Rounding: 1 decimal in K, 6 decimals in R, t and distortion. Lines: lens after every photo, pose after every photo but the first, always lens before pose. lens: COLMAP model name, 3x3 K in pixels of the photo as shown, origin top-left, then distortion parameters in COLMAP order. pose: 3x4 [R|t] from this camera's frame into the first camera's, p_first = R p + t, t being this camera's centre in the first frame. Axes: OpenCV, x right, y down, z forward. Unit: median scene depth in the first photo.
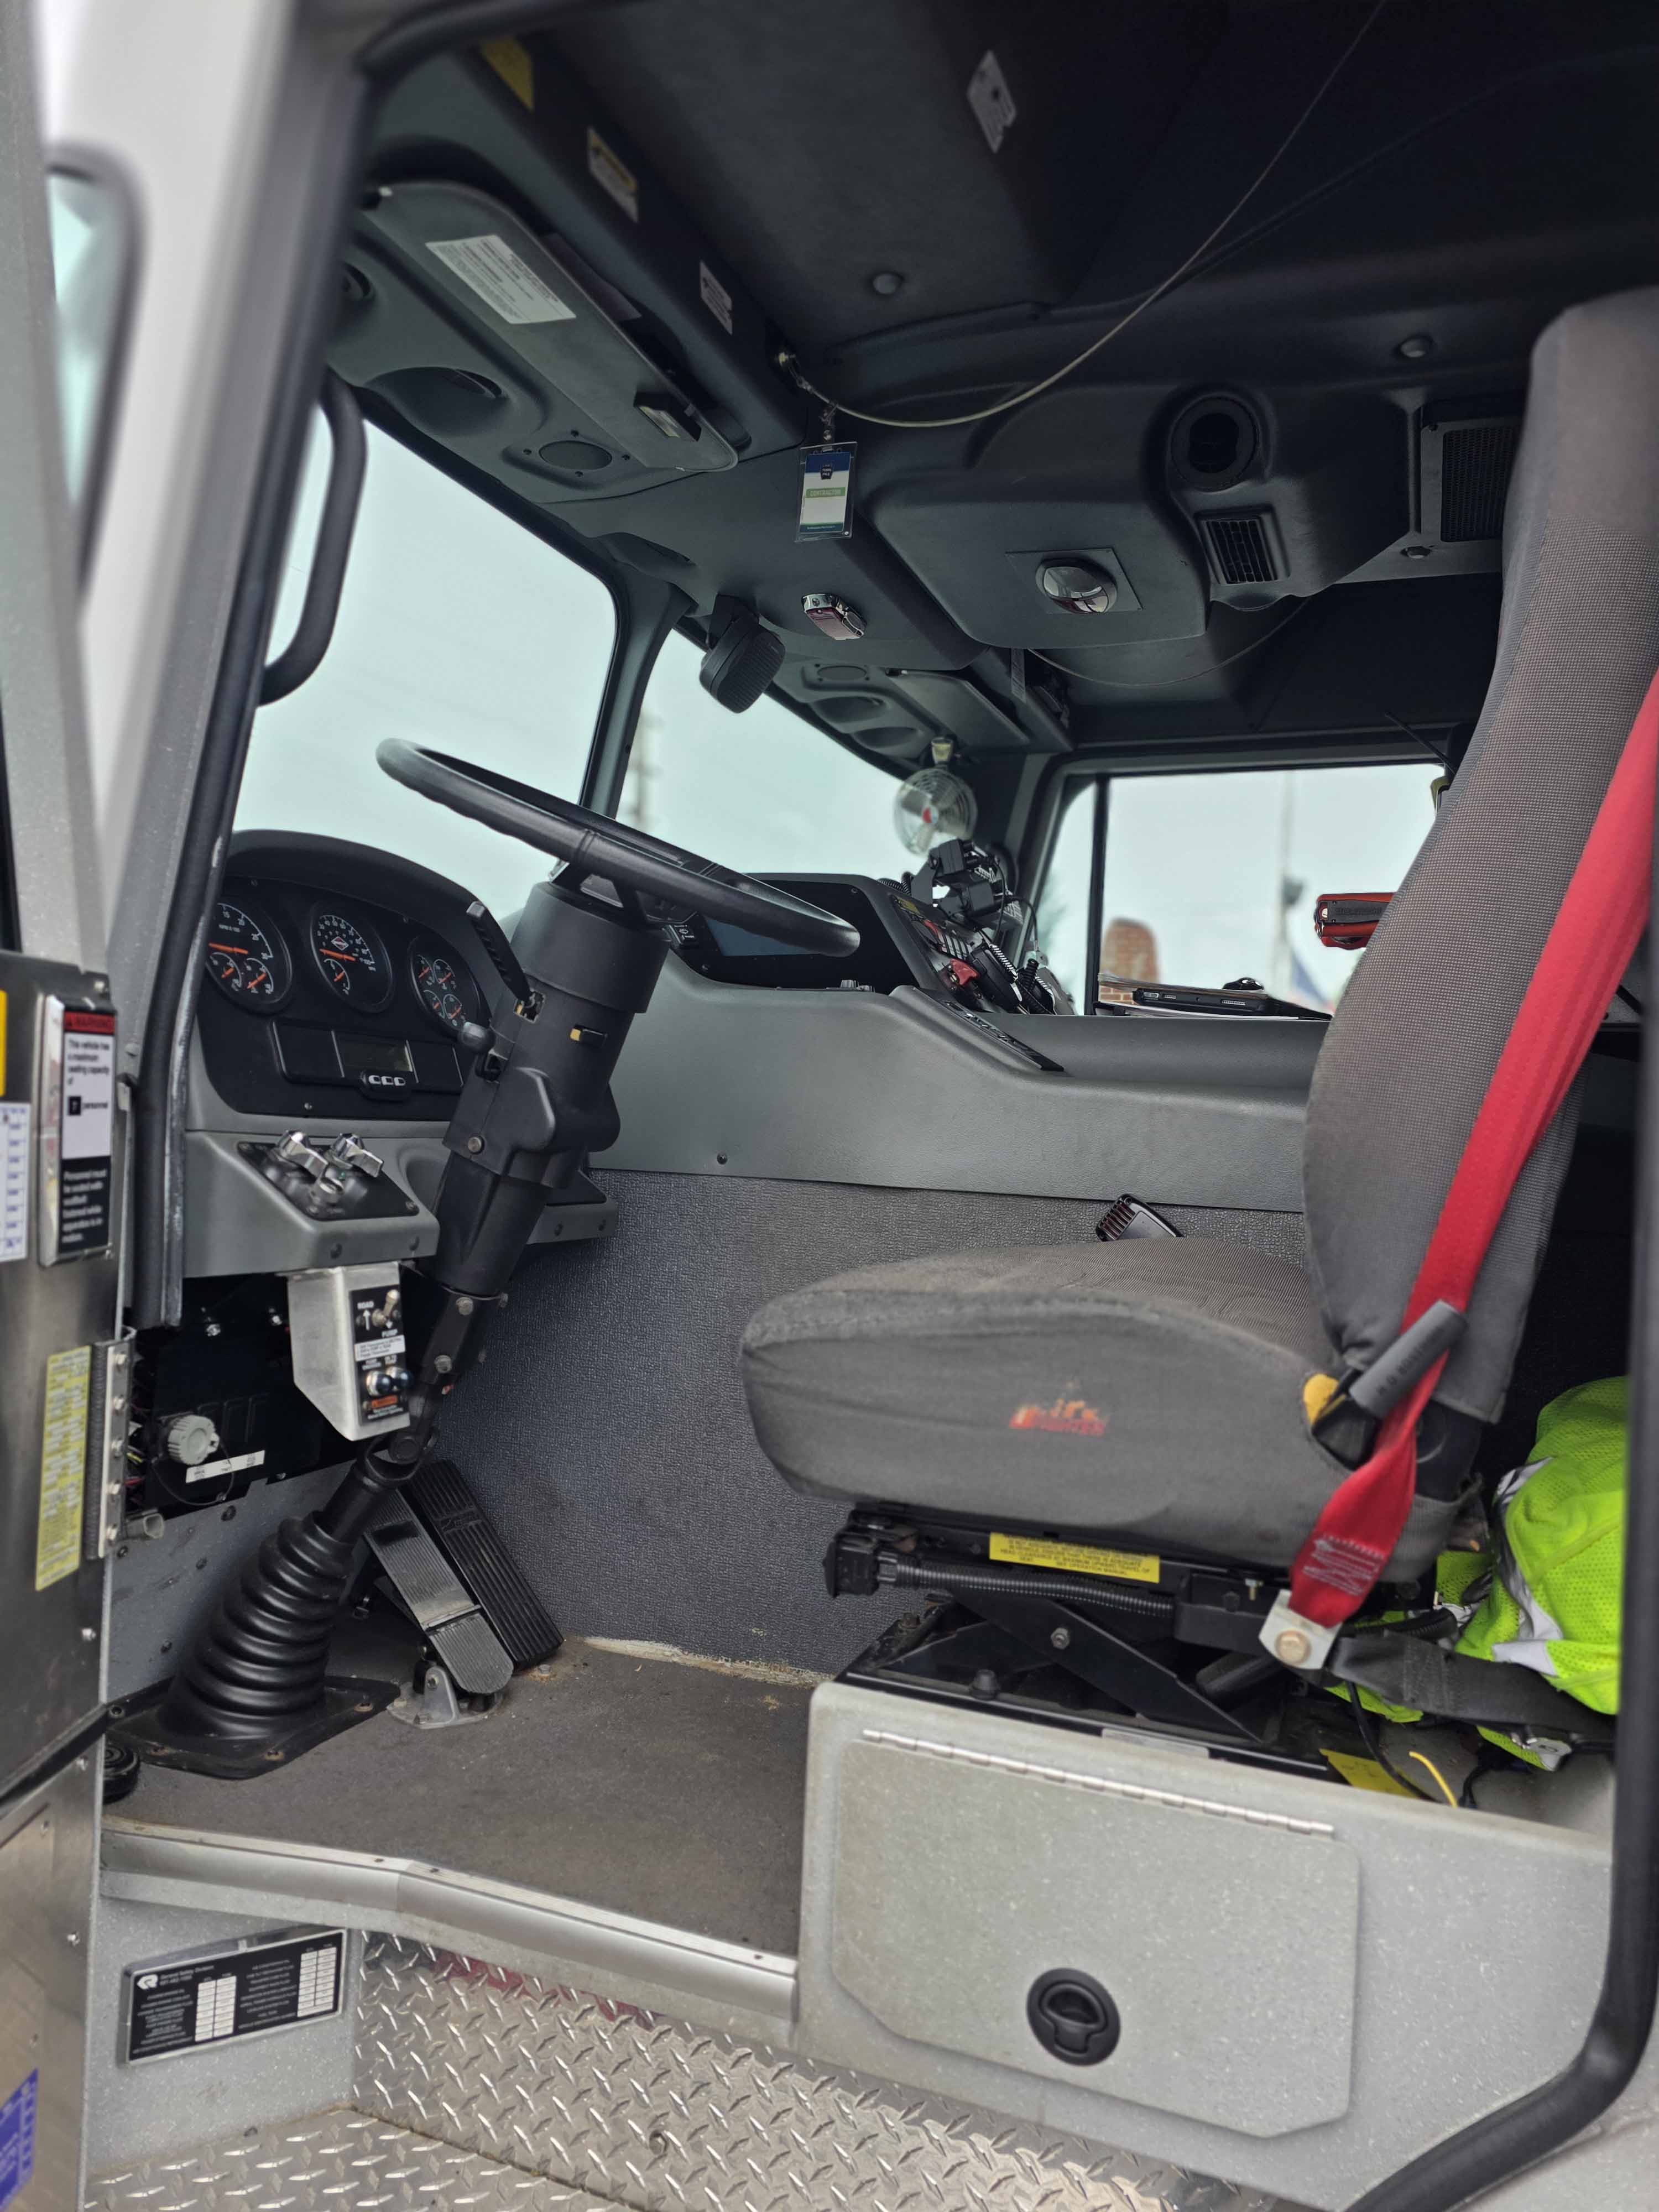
lens RADIAL K [[1556.7, 0, 771.0], [0, 1556.7, 1105.2], [0, 0, 1]] dist [-0.003939, 0.001828]
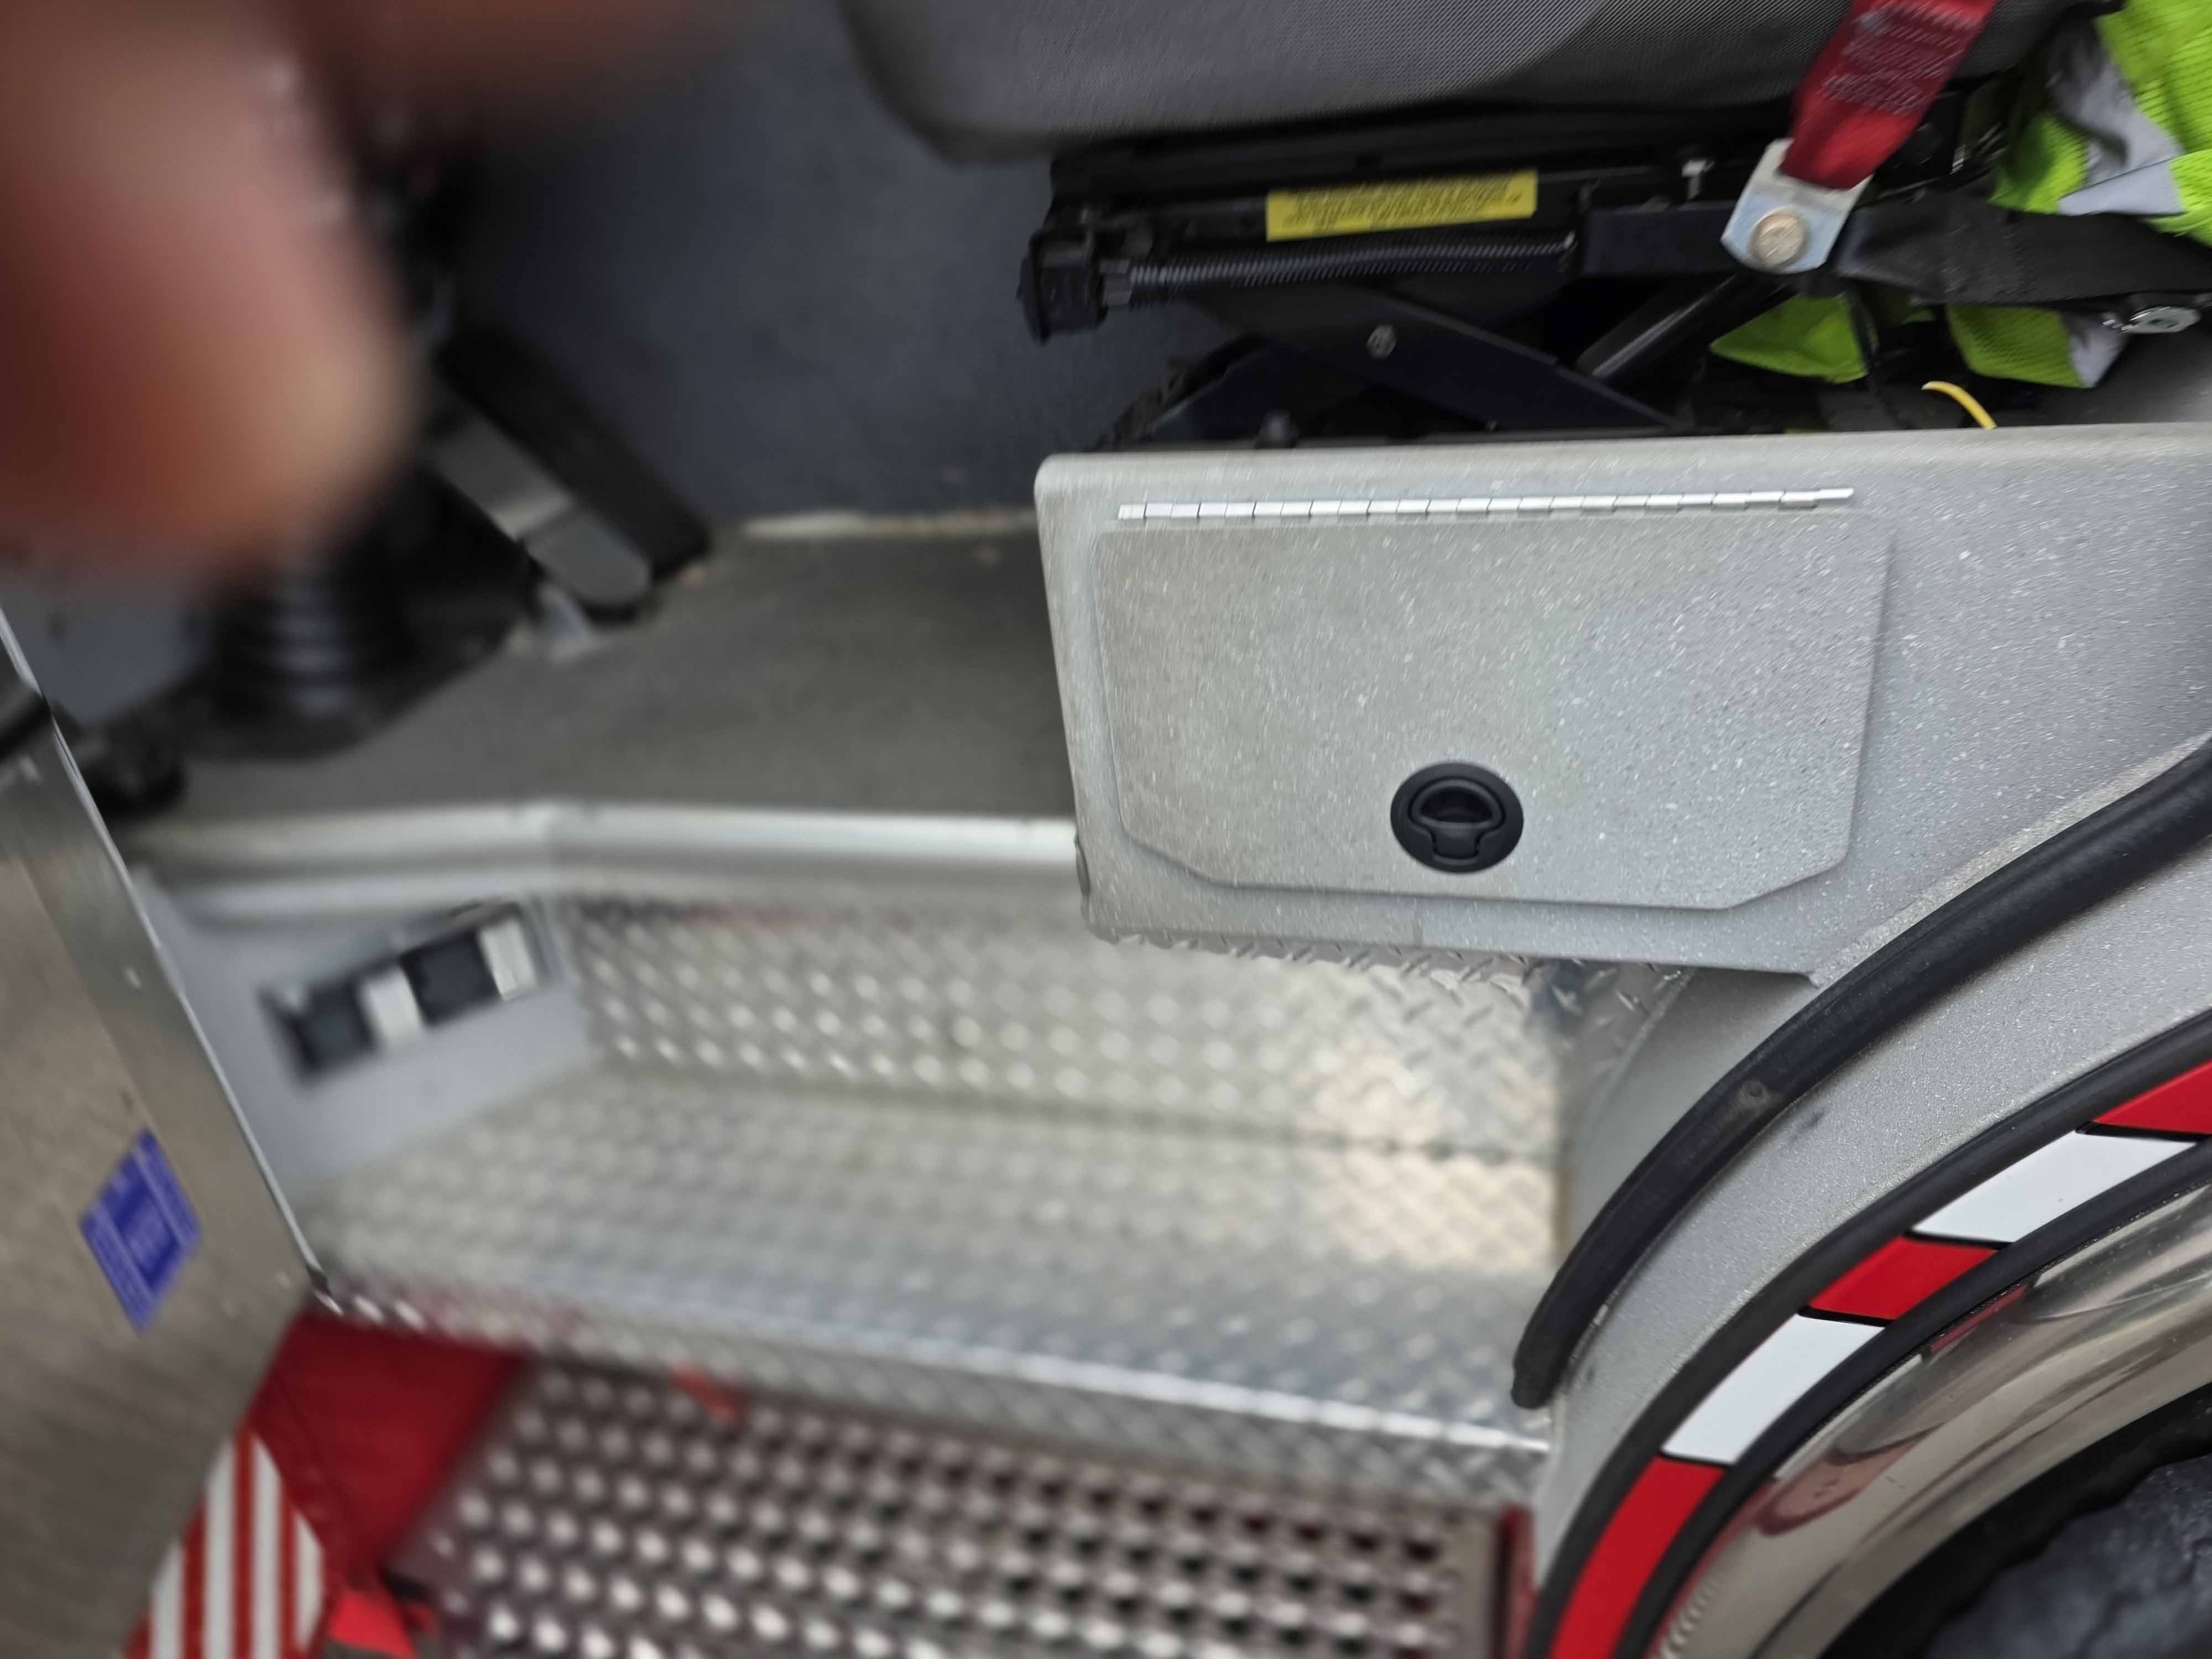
lens RADIAL K [[1556.7, 0, 1107.0], [0, 1556.7, 828.8], [0, 0, 1]] dist [-0.003939, 0.001828]
pose [[0.981349, -0.187024, 0.044462, -0.001973], [0.142962, 0.864645, 0.481613, 0.200878], [-0.128517, -0.466274, 0.875255, 0.354369]]
